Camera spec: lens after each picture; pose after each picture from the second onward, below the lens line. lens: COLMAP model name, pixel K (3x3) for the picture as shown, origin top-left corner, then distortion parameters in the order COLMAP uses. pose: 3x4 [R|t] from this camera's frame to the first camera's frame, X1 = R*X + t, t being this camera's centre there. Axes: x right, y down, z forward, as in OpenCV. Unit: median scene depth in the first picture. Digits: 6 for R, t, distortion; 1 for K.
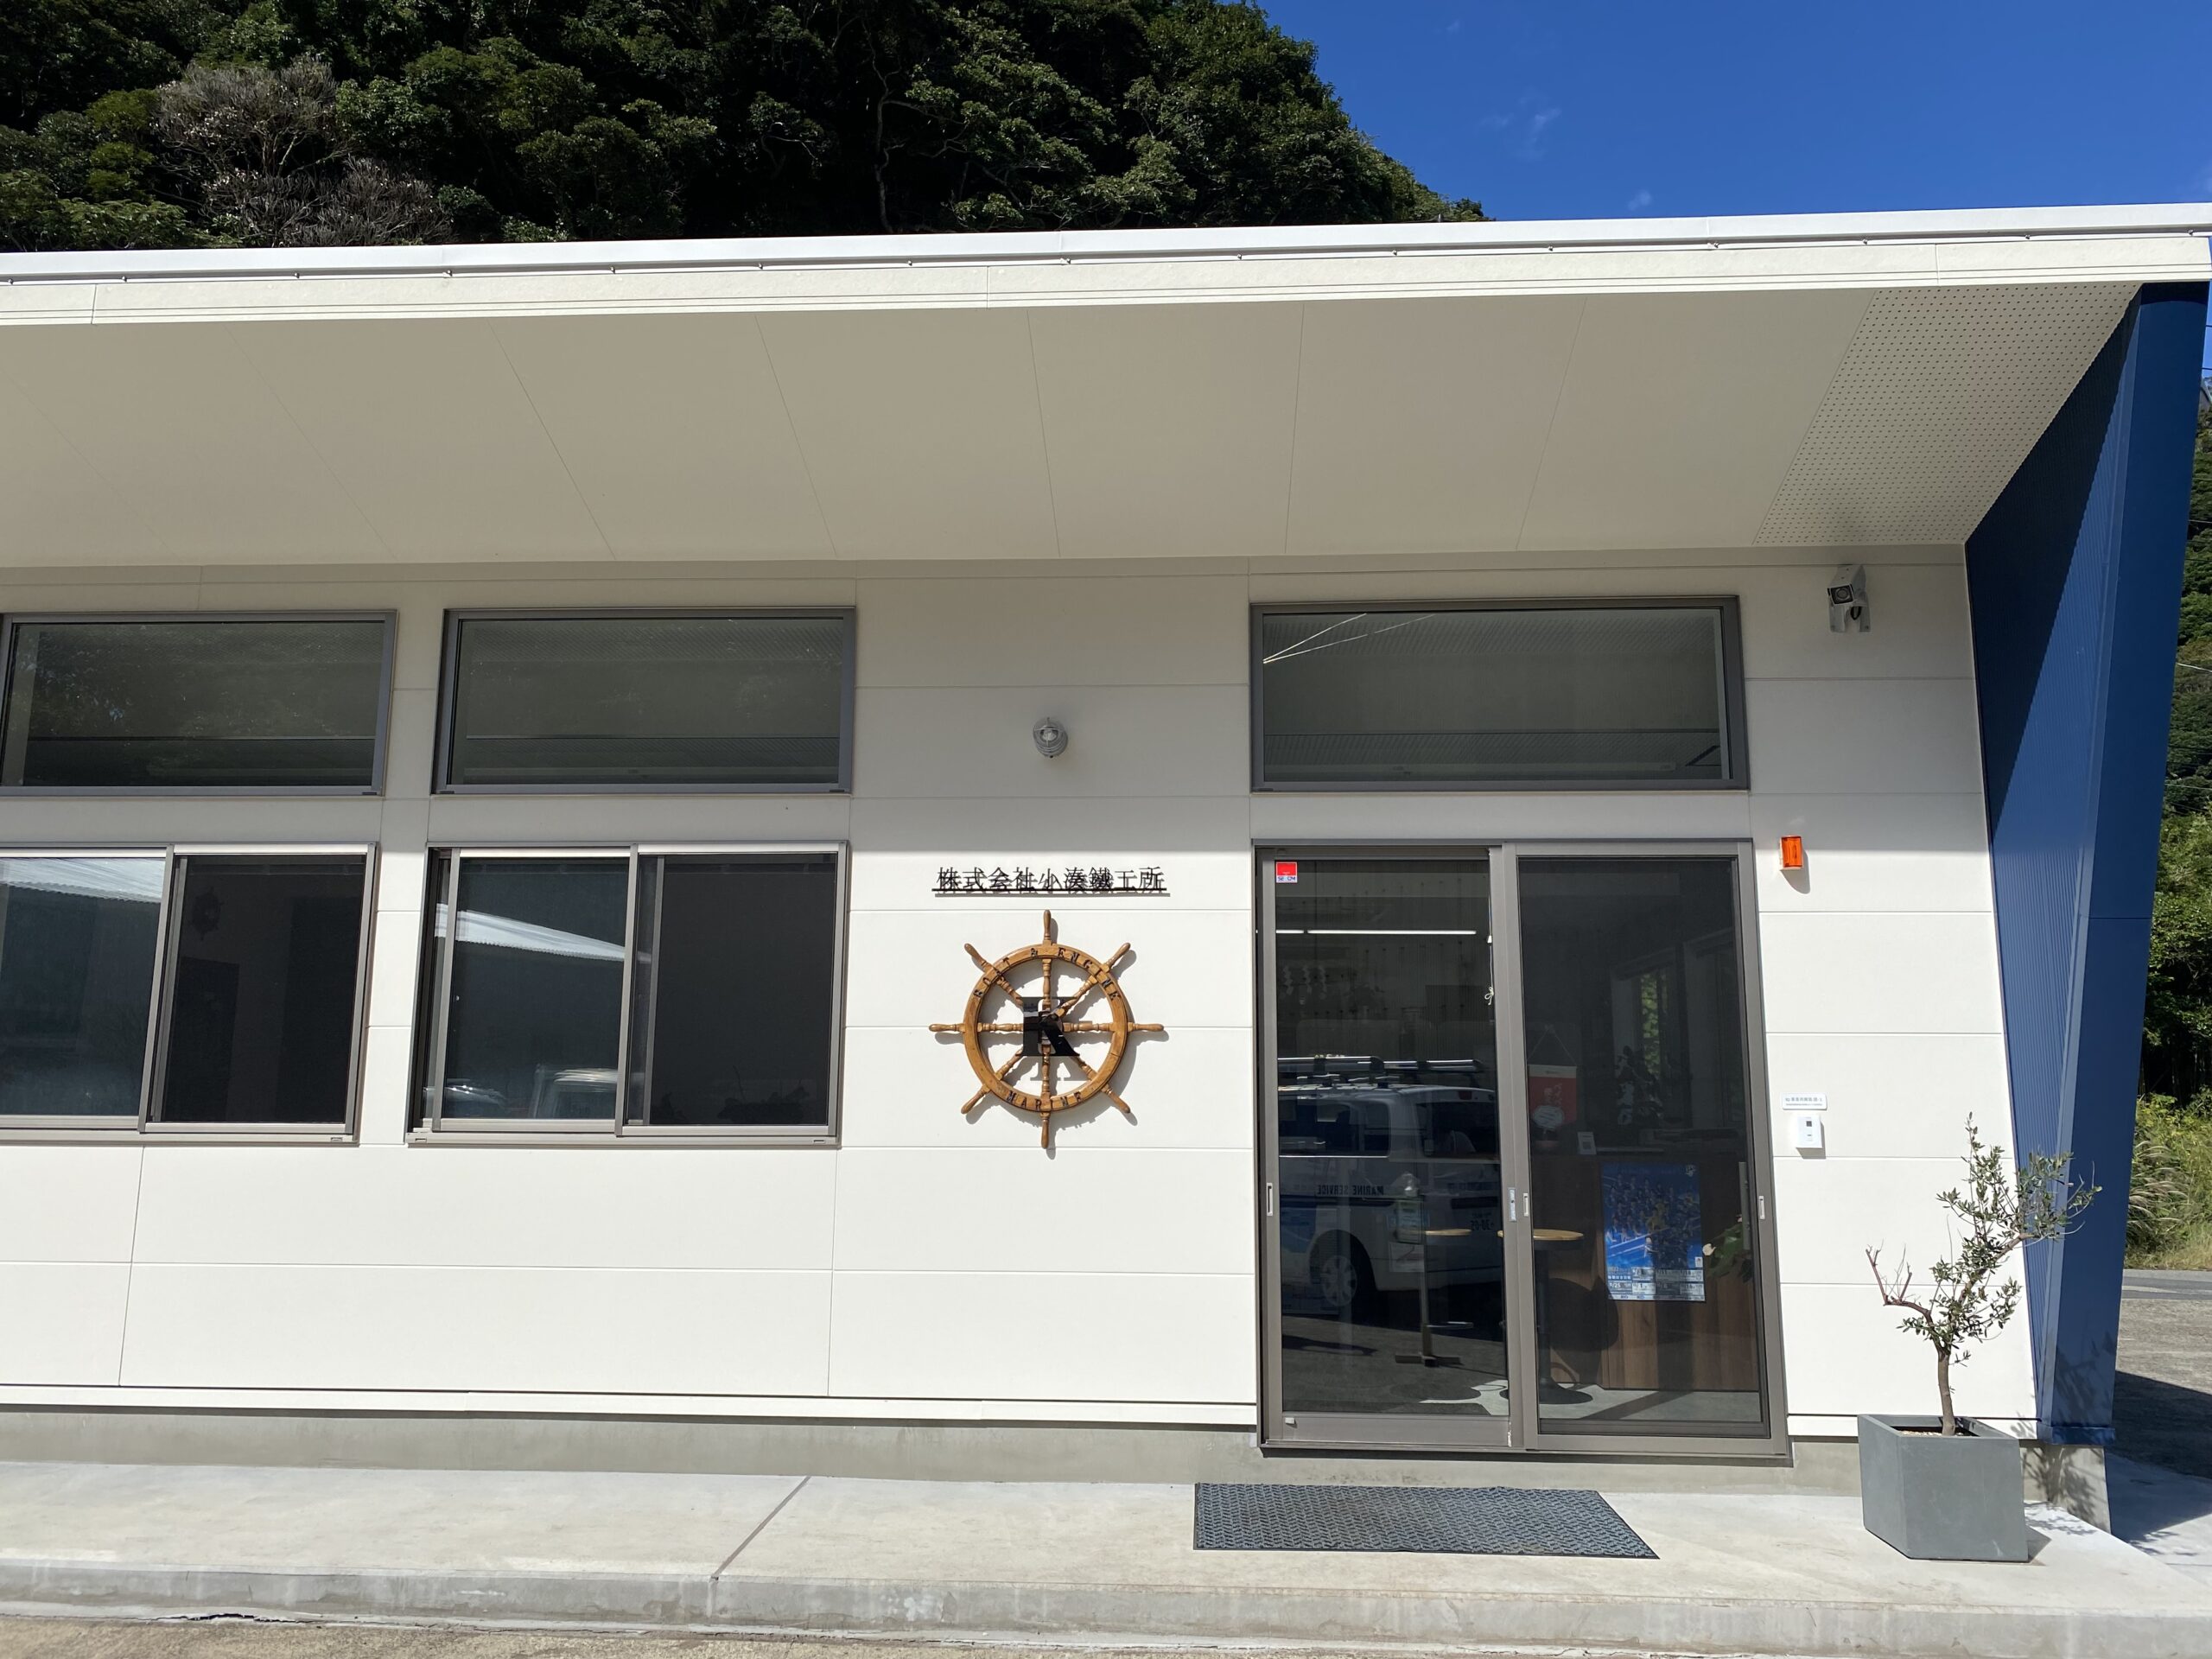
lens RADIAL K [[1591.3, 0, 1110.7], [0, 1591.3, 880.2], [0, 0, 1]] dist [-0.007979, -0.003175]
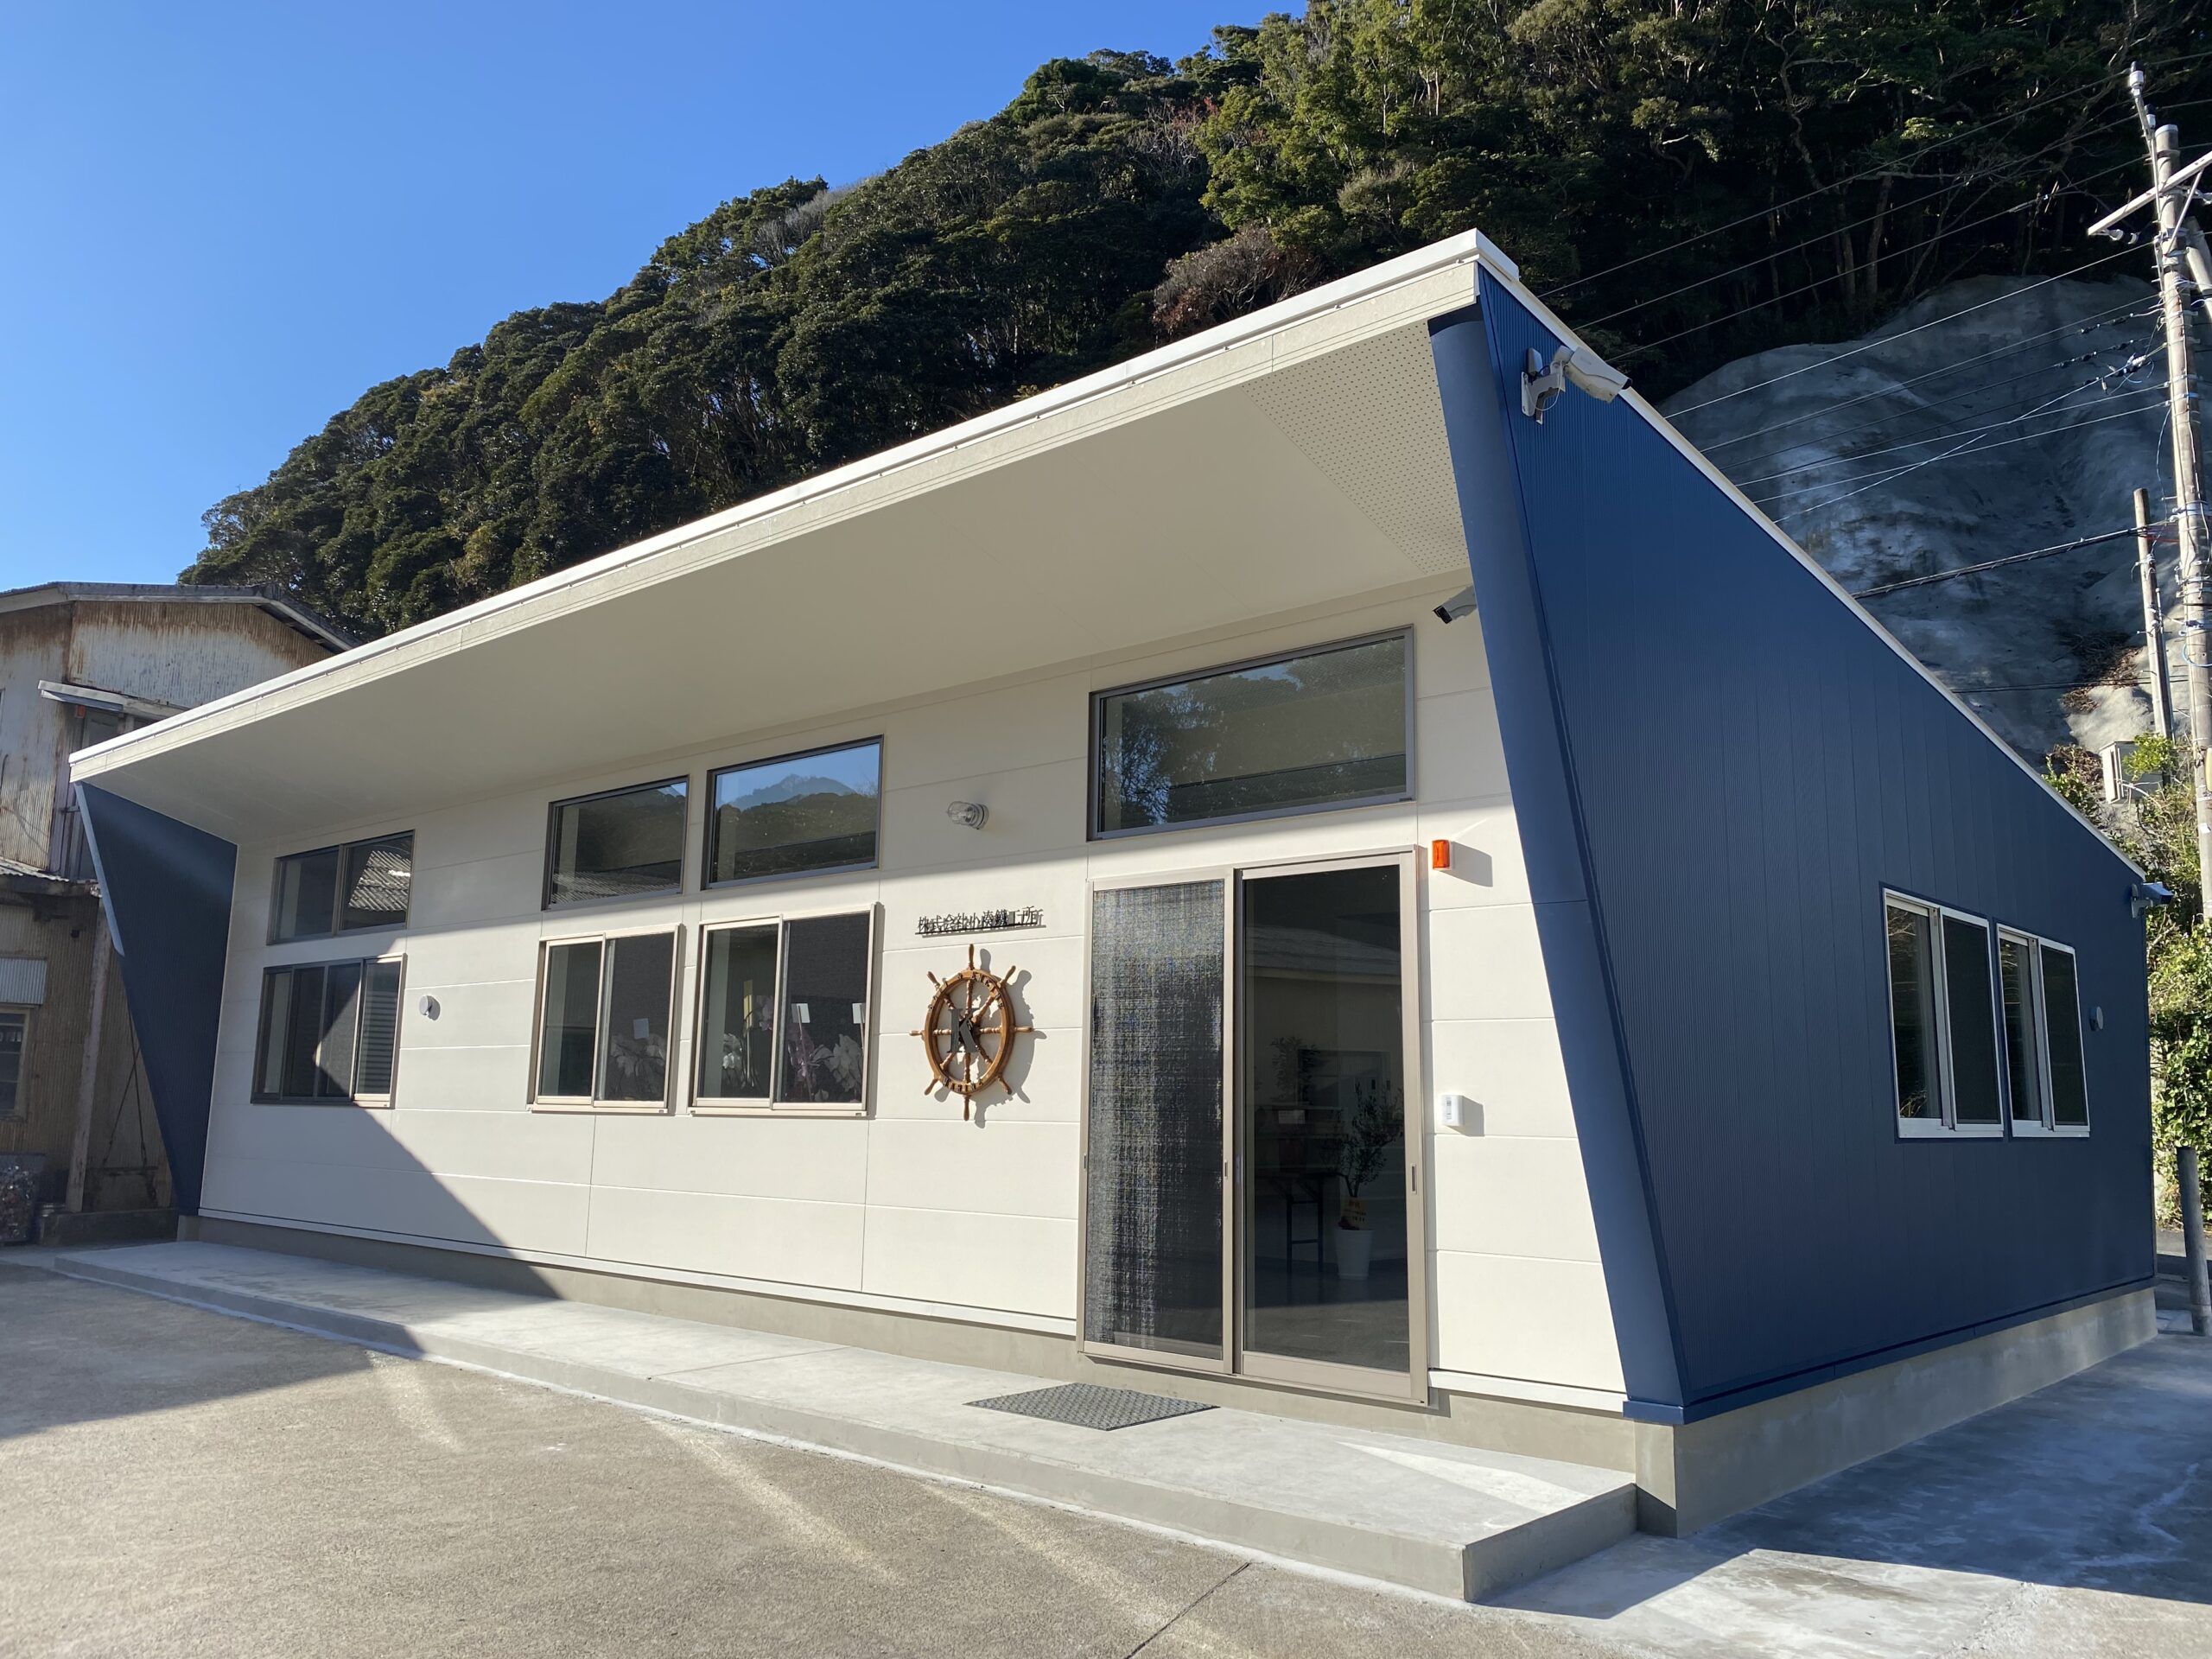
lens RADIAL K [[1672.5, 0, 1106.0], [0, 1672.5, 829.5], [0, 0, 1]] dist [0.002732, -0.000165]
pose [[0.777090, -0.096510, -0.621946, 0.940277], [0.085782, 0.995193, -0.047249, -0.001230], [0.623516, -0.016635, 0.781633, -0.037236]]
